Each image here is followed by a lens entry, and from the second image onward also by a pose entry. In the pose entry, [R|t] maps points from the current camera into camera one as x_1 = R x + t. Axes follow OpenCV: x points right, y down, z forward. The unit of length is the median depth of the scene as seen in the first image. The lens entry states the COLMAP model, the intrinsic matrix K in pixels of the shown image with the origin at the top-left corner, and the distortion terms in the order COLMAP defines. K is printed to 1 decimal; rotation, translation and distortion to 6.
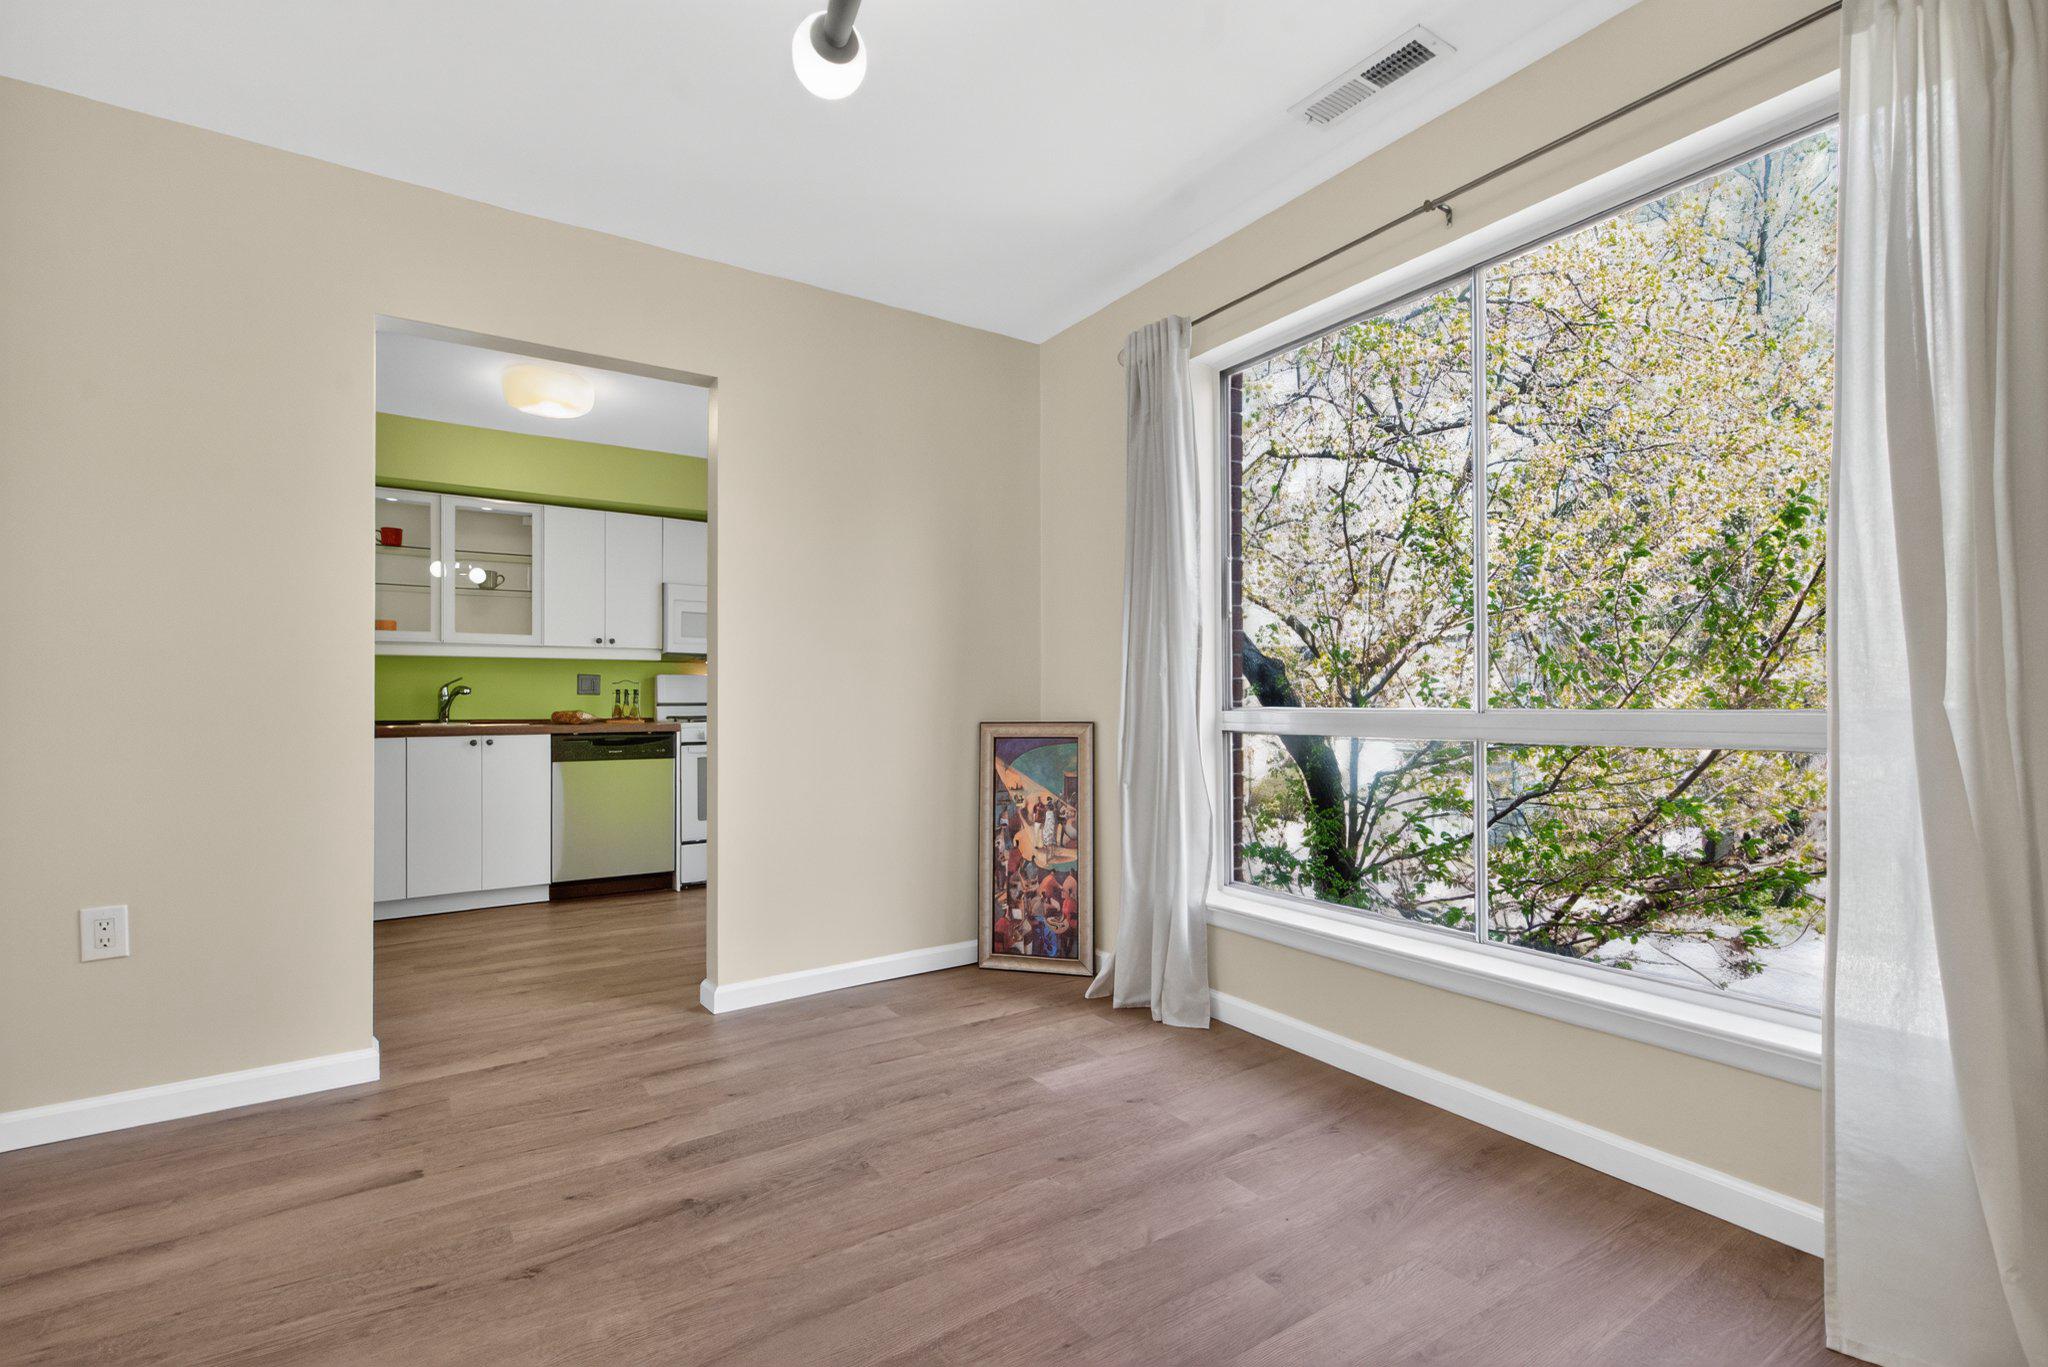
lens RADIAL K [[926.9, 0, 1022.8], [0, 926.9, 700.6], [0, 0, 1]] dist [0.009899, -0.000124]
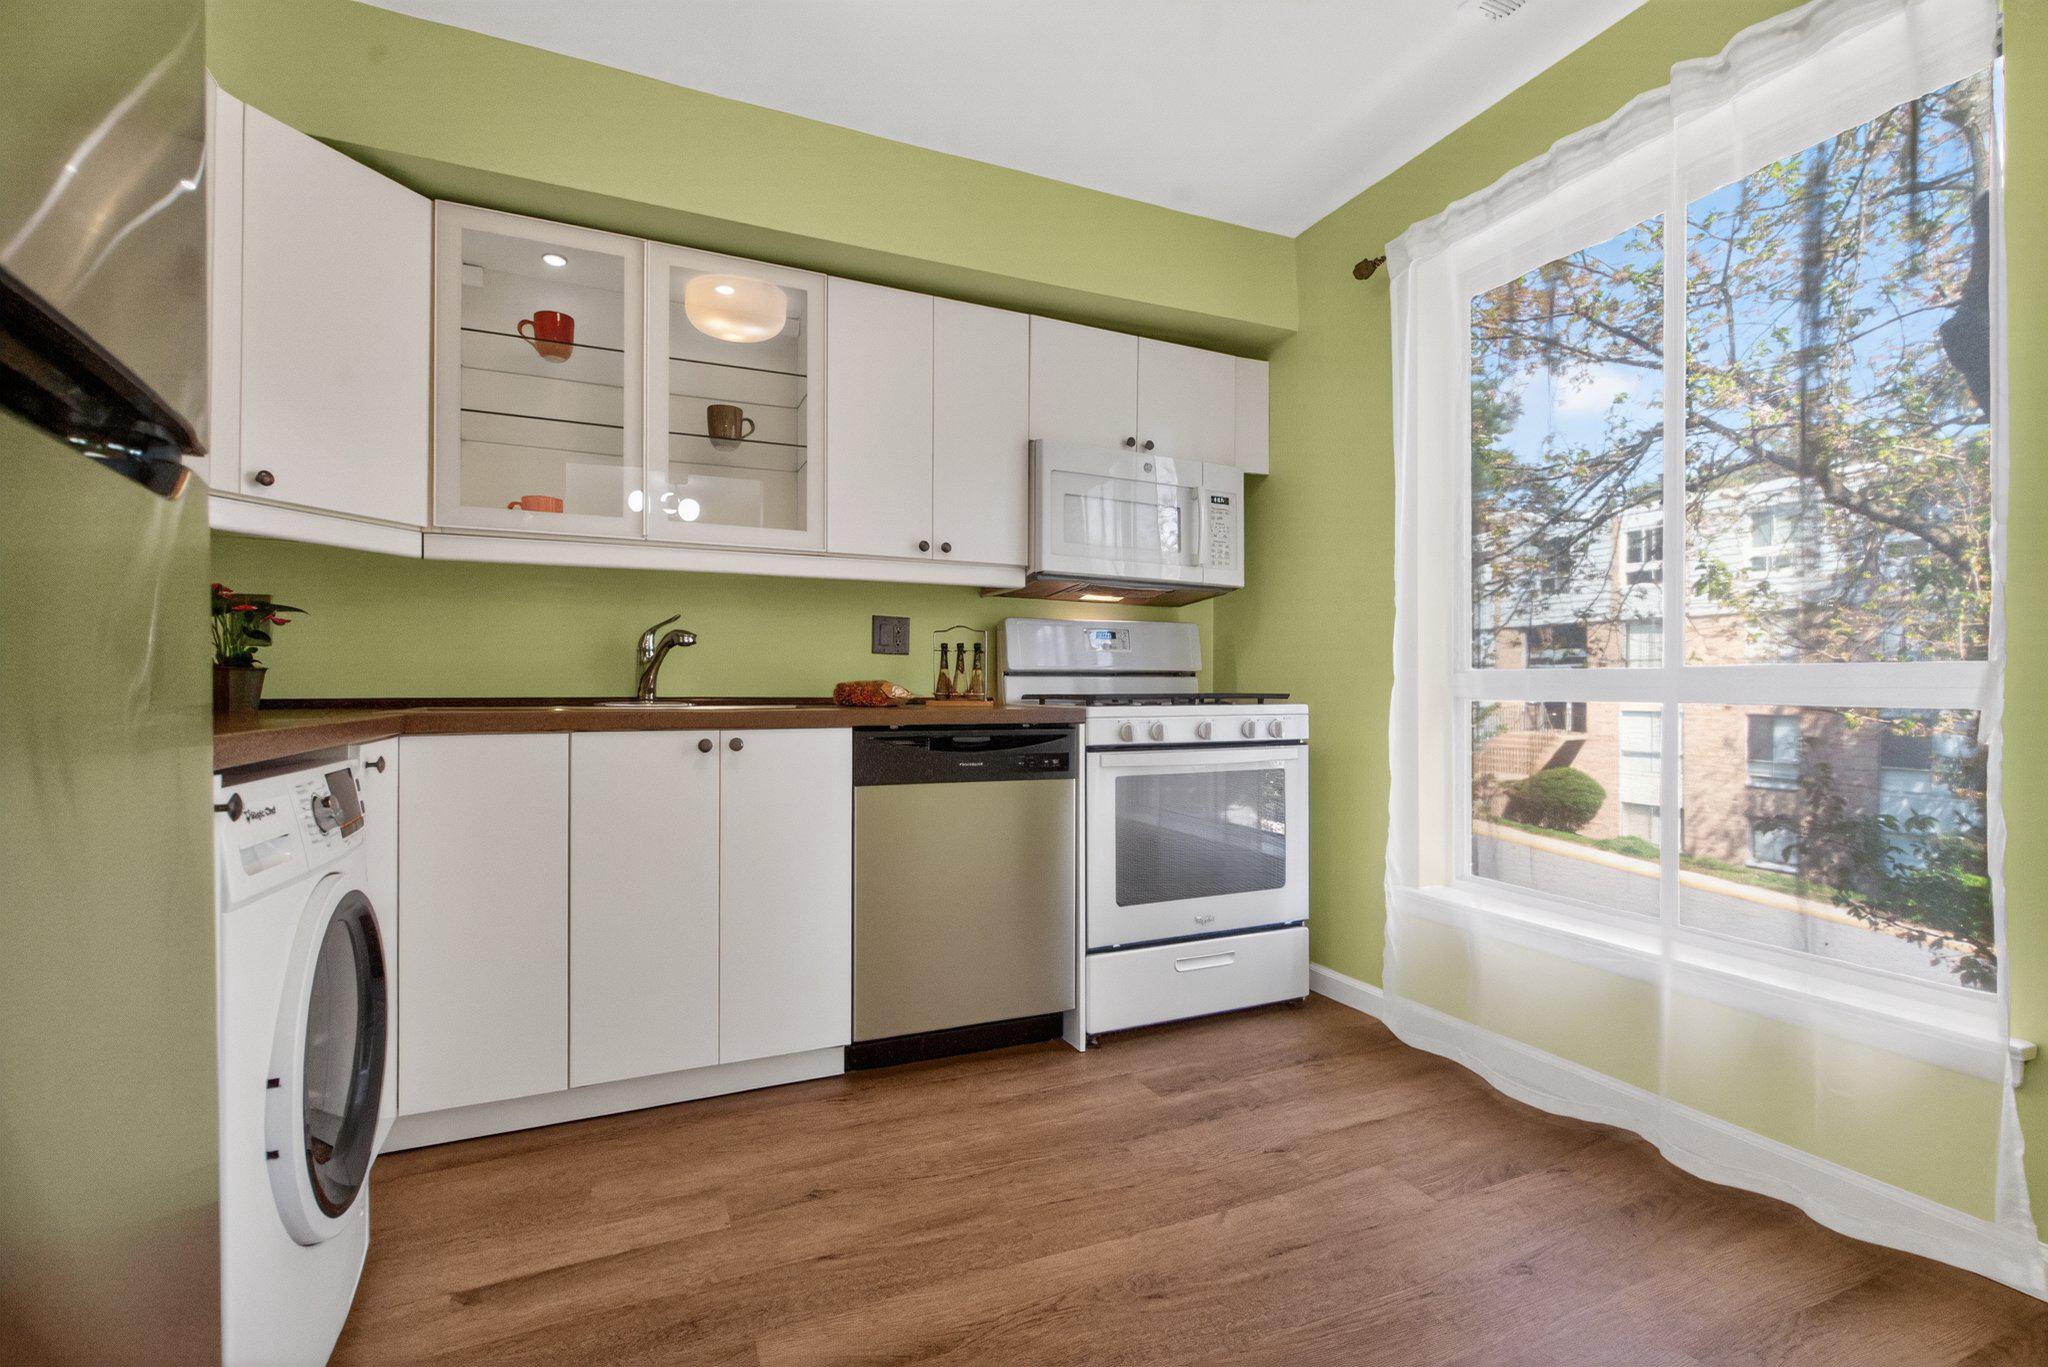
lens RADIAL K [[926.9, 0, 1030.6], [0, 926.9, 681.6], [0, 0, 1]] dist [0.009899, -0.000124]
pose [[0.986240, 0.005291, -0.165232, -0.317597], [-0.006445, 0.999958, -0.006452, 0.014108], [0.165191, 0.007428, 0.986234, 0.511446]]
